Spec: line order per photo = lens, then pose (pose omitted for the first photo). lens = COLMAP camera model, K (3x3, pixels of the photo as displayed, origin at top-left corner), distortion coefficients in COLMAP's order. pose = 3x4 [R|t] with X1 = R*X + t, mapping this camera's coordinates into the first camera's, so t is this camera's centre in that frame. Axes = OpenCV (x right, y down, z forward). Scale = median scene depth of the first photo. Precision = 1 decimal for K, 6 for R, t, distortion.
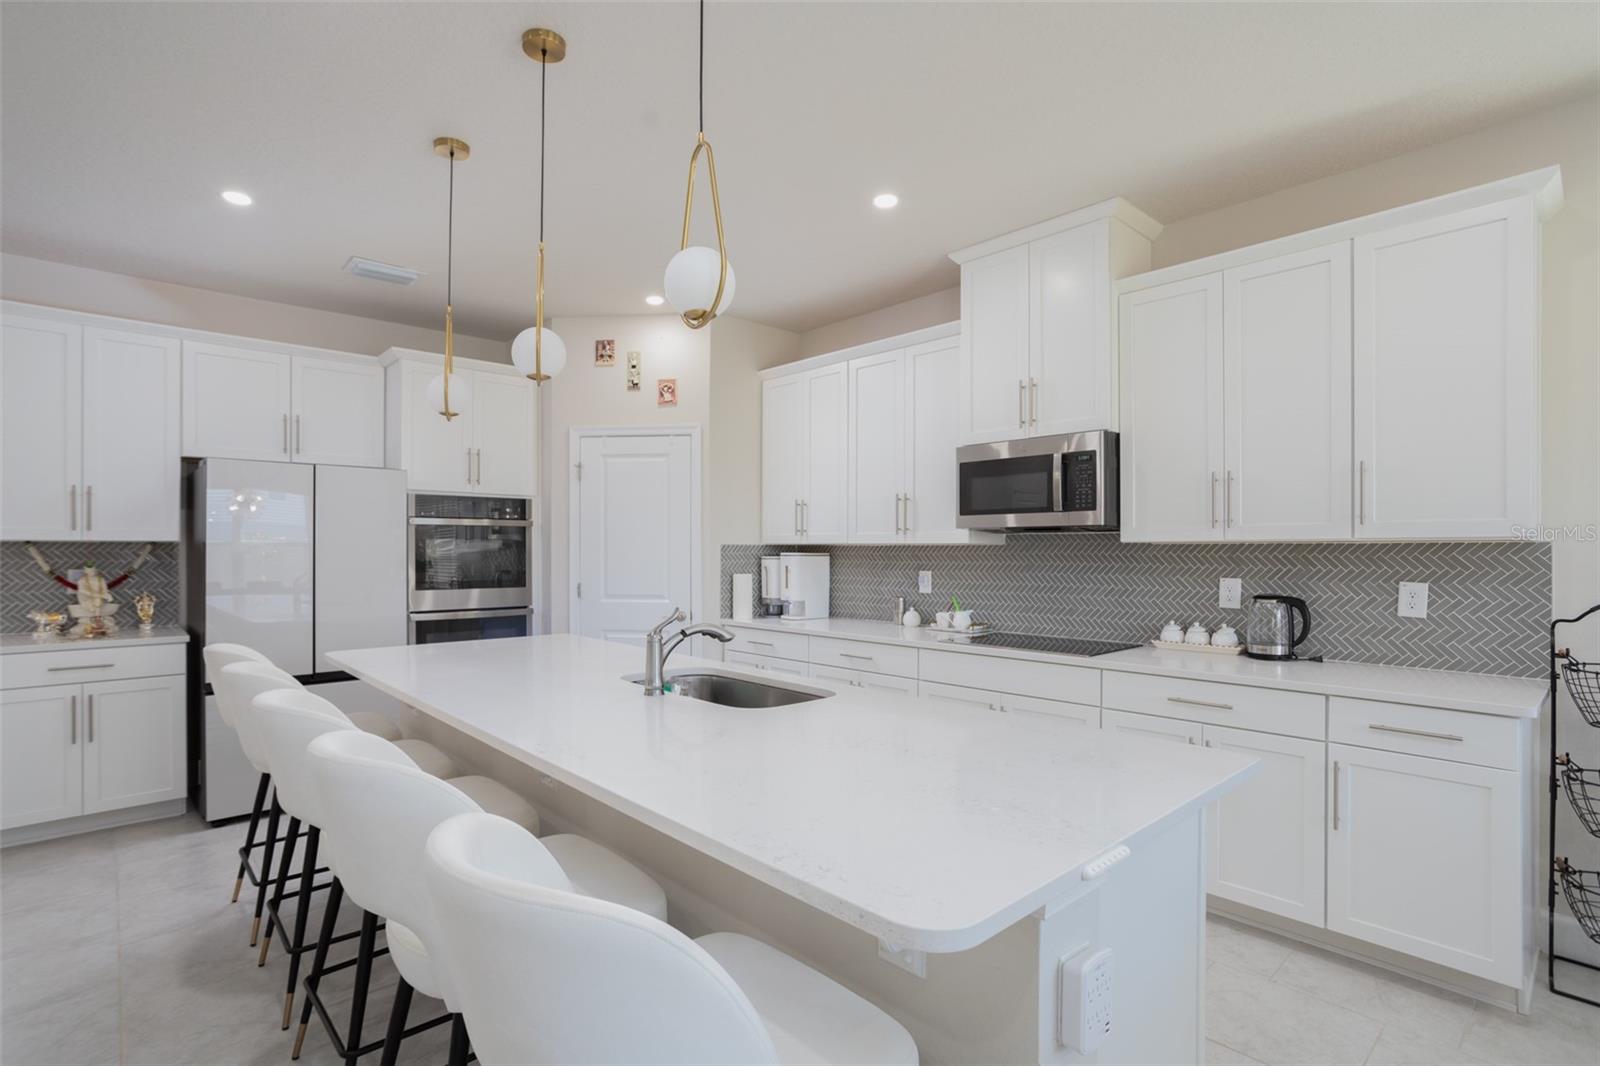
lens RADIAL K [[774.3, 0, 800.0], [0, 774.3, 533.0], [0, 0, 1]] dist [-0.051362, 0.000010]
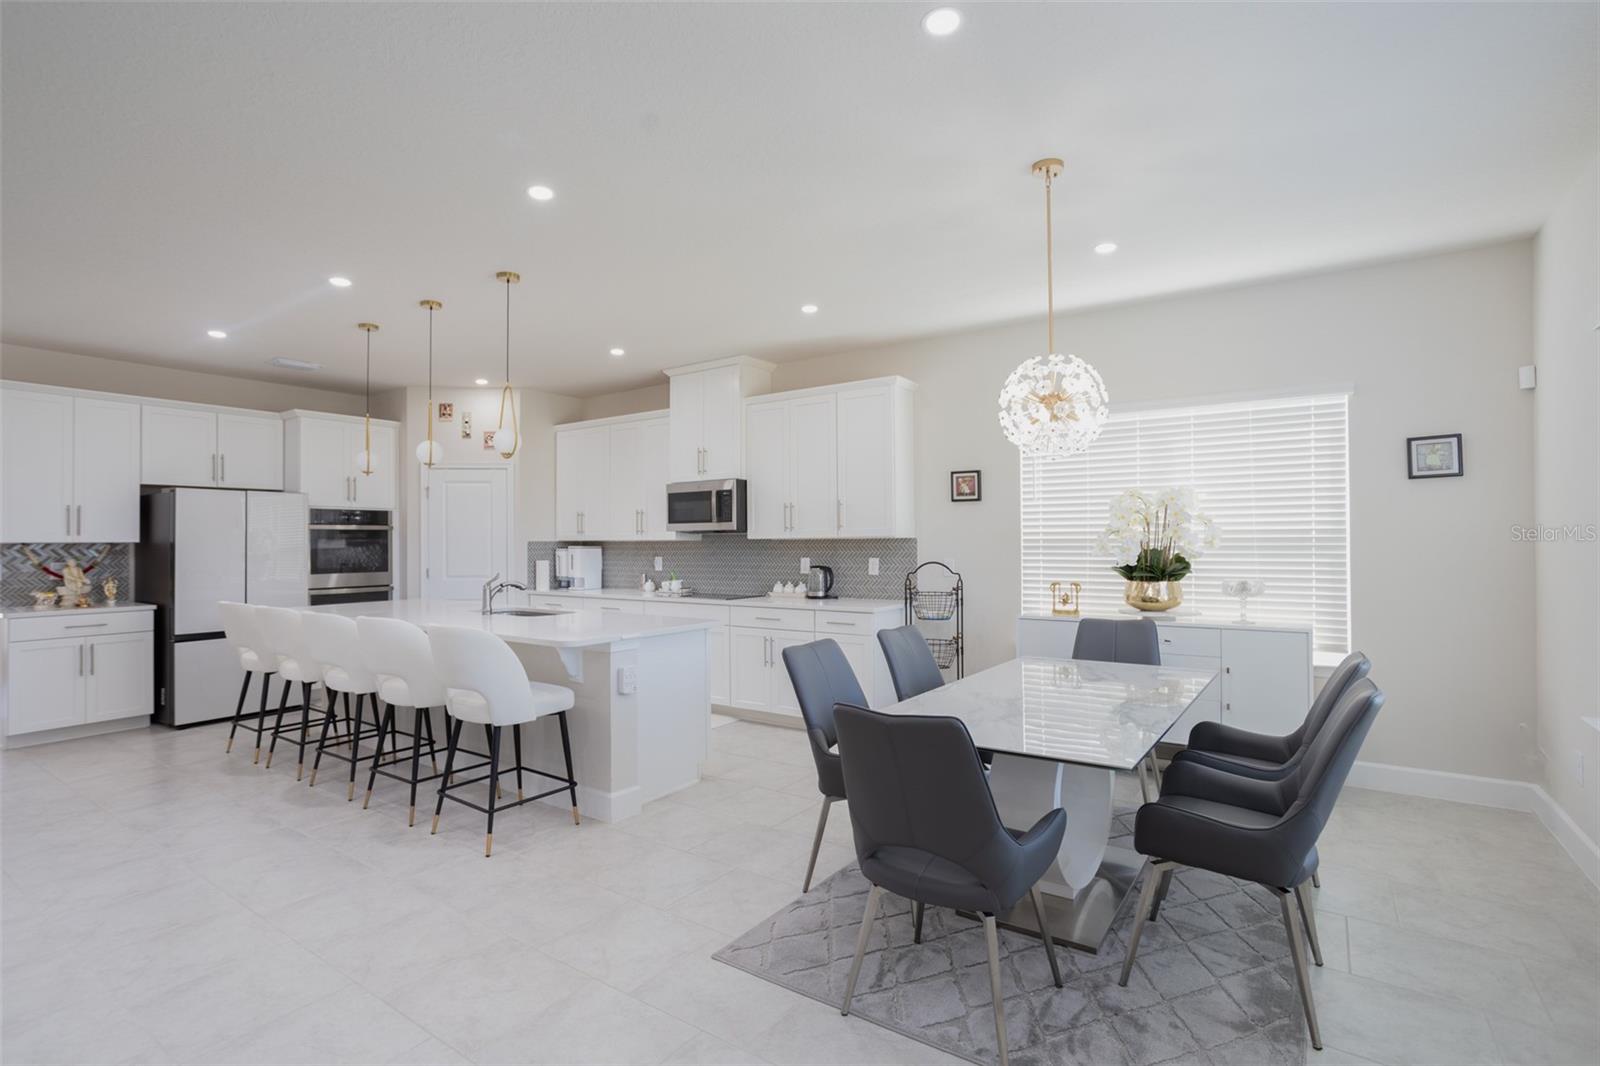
lens RADIAL K [[779.6, 0, 792.3], [0, 779.6, 520.0], [0, 0, 1]] dist [-0.036670, 0.000281]
pose [[0.978334, -0.002247, 0.207022, 0.108293], [0.004073, 0.999956, -0.008394, -0.014192], [-0.206994, 0.009055, 0.978300, -0.711353]]
